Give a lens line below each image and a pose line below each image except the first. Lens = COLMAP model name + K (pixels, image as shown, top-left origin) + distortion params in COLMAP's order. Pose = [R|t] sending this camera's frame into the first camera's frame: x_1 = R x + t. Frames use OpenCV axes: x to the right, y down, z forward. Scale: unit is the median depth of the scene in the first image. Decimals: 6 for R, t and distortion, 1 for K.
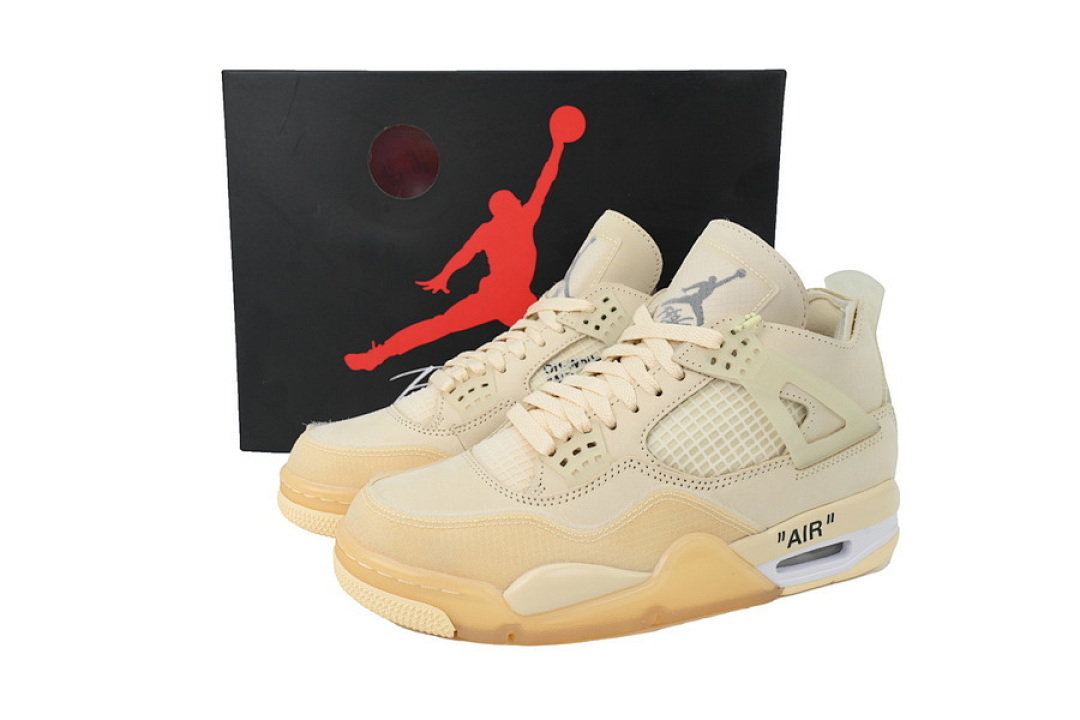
lens RADIAL K [[859.1, 0, 540.0], [0, 859.1, 360.0], [0, 0, 1]] dist [-0.001813, 0.000489]
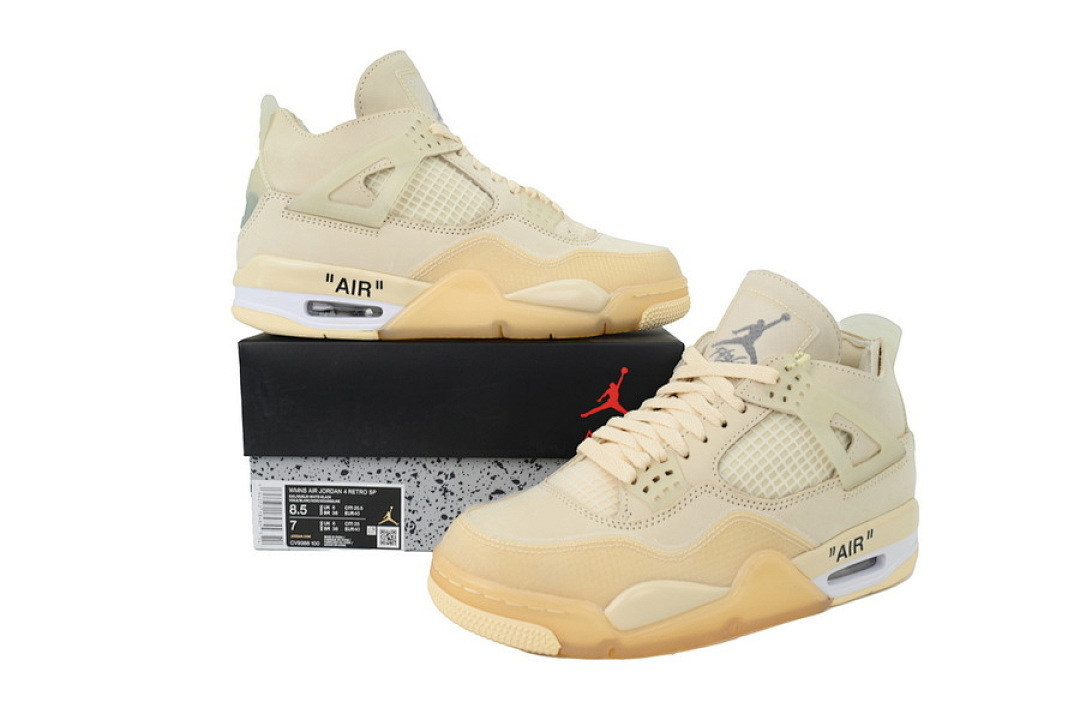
lens RADIAL K [[859.1, 0, 540.0], [0, 859.1, 360.0], [0, 0, 1]] dist [-0.001813, 0.000489]
pose [[0.994314, -0.012481, 0.105750, -0.216427], [0.018020, 0.998506, -0.051583, 0.007928], [-0.104948, 0.053195, 0.993054, -0.083661]]
